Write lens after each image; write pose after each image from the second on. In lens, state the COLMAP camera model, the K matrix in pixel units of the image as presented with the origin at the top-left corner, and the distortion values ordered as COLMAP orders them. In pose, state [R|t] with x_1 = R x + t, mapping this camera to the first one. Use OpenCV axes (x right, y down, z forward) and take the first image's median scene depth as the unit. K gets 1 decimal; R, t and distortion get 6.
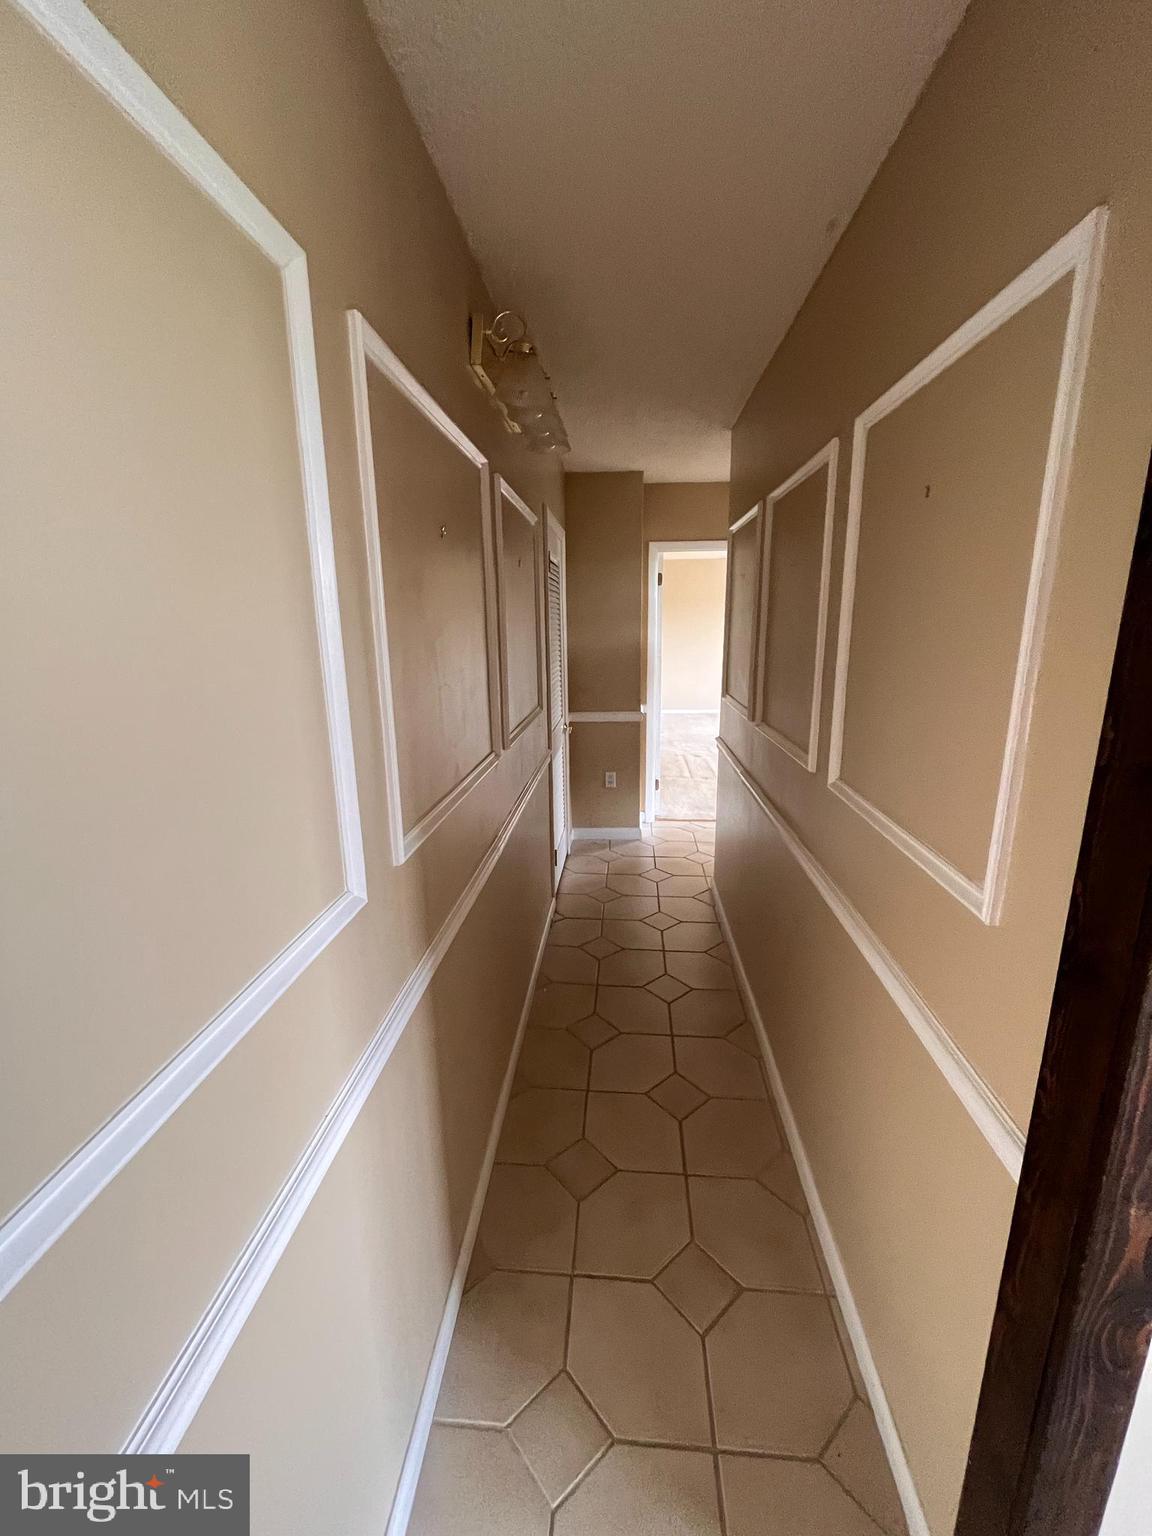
lens RADIAL K [[617.4, 0, 576.0], [0, 617.4, 768.0], [0, 0, 1]] dist [-0.002301, -0.000228]
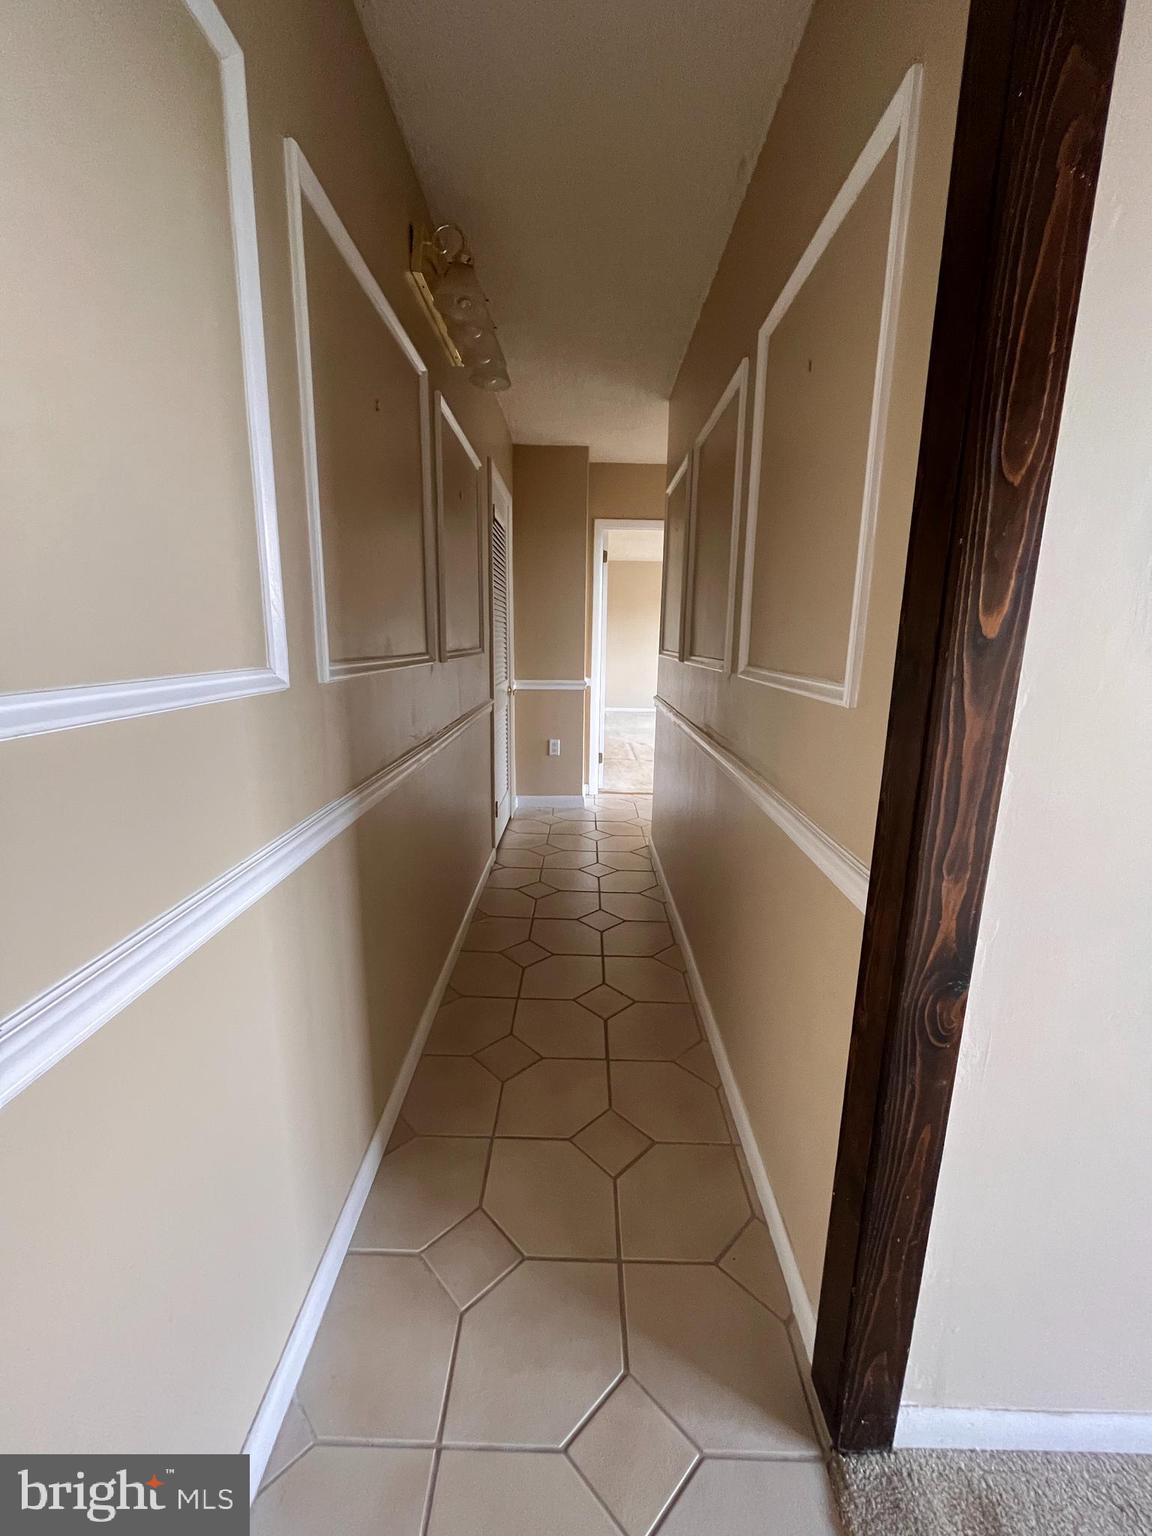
lens RADIAL K [[617.4, 0, 576.0], [0, 617.4, 768.0], [0, 0, 1]] dist [-0.002301, -0.000228]
pose [[0.997203, 0.014674, 0.073286, 0.033486], [-0.012562, 0.999495, -0.029198, 0.161940], [-0.073678, 0.028196, 0.996883, -0.040449]]
